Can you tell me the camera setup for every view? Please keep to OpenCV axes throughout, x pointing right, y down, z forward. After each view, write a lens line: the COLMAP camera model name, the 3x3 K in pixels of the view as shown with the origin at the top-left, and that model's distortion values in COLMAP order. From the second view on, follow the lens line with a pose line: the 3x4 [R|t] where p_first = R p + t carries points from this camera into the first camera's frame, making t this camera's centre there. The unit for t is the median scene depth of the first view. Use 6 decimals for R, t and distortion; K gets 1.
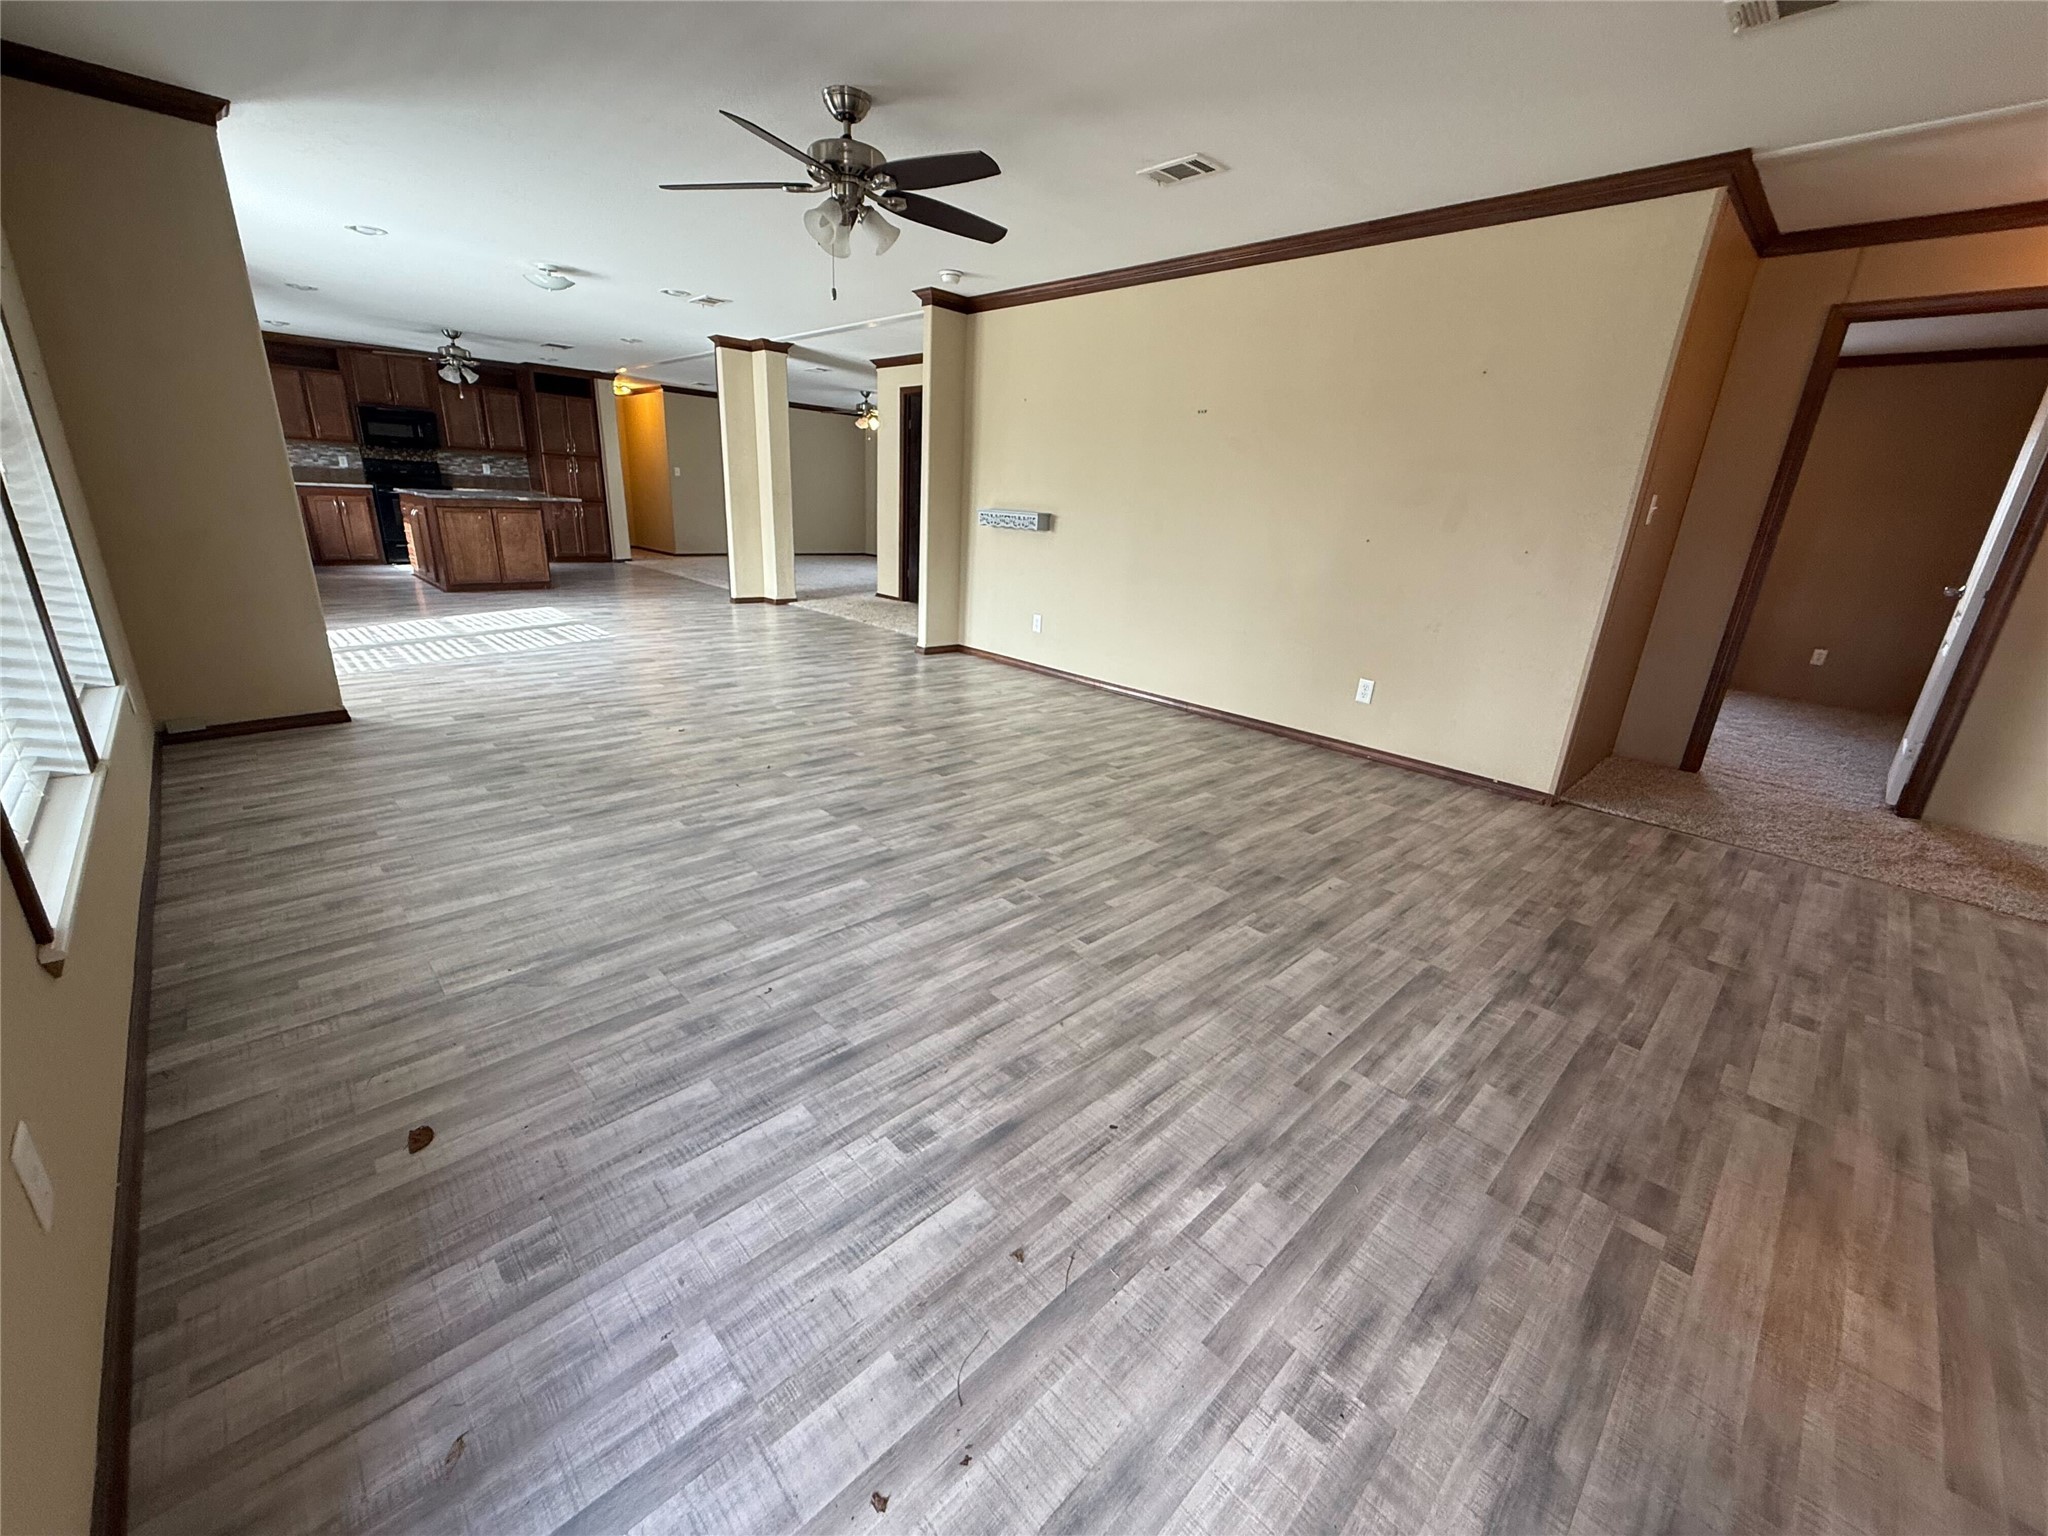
lens RADIAL K [[813.5, 0, 1015.9], [0, 813.5, 769.0], [0, 0, 1]] dist [0.000684, -0.000450]
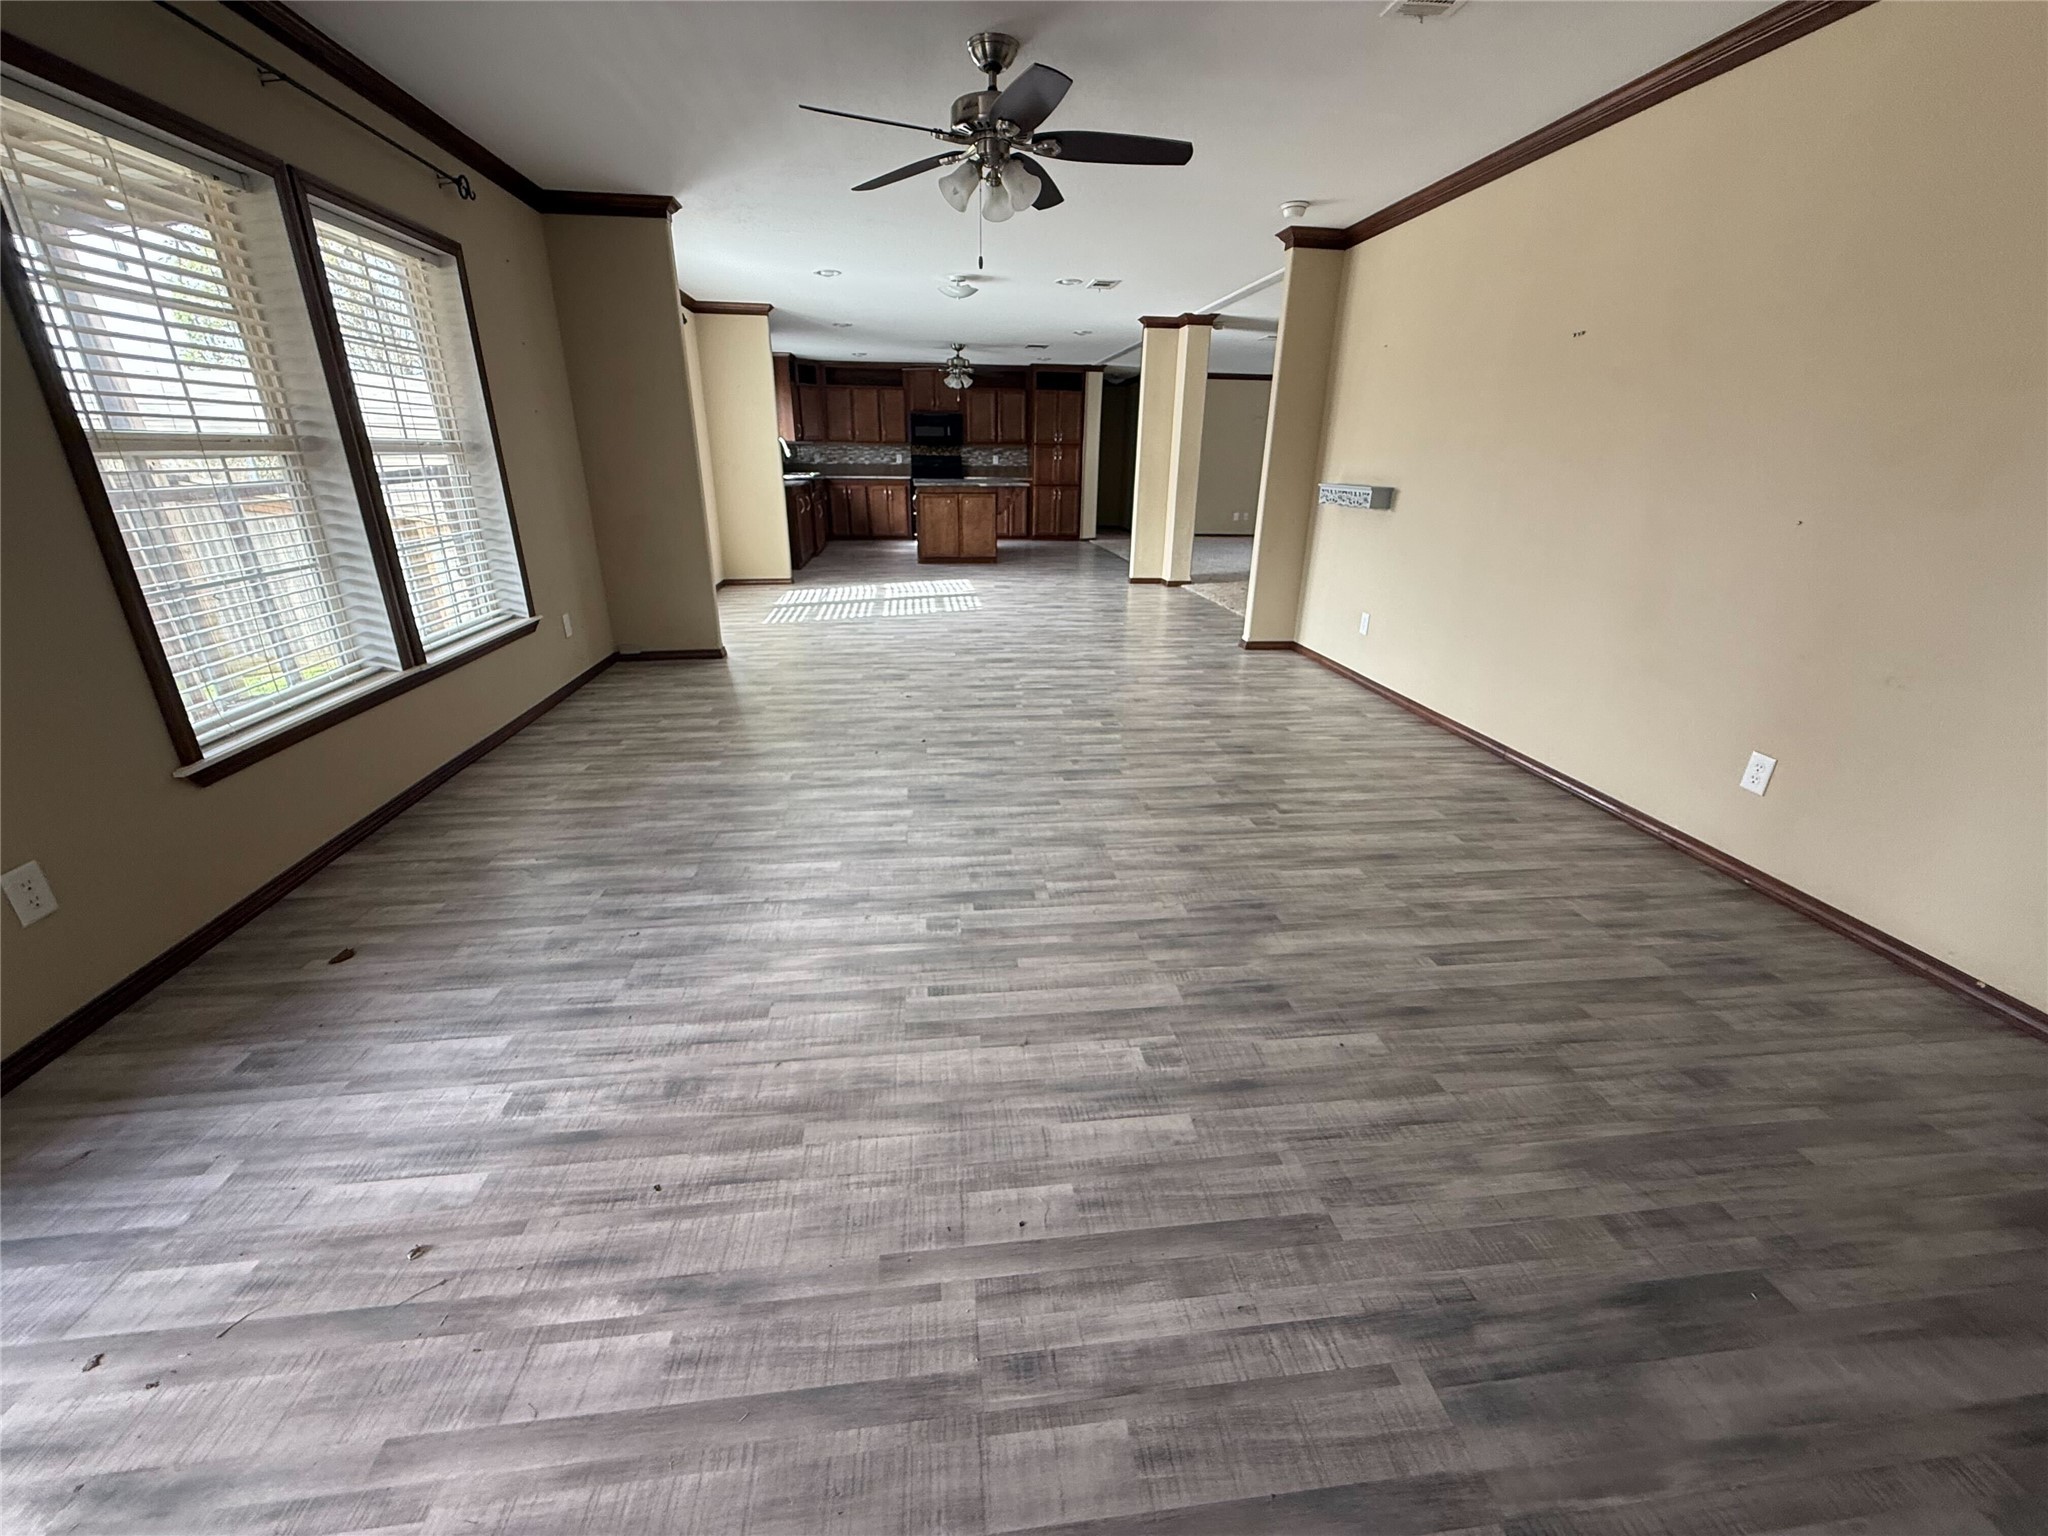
lens RADIAL K [[813.5, 0, 1015.9], [0, 813.5, 769.0], [0, 0, 1]] dist [0.000684, -0.000450]
pose [[0.800605, 0.175888, -0.572795, 0.374578], [-0.163241, 0.983812, 0.073934, -0.060238], [0.576527, 0.034312, 0.816357, 0.211544]]
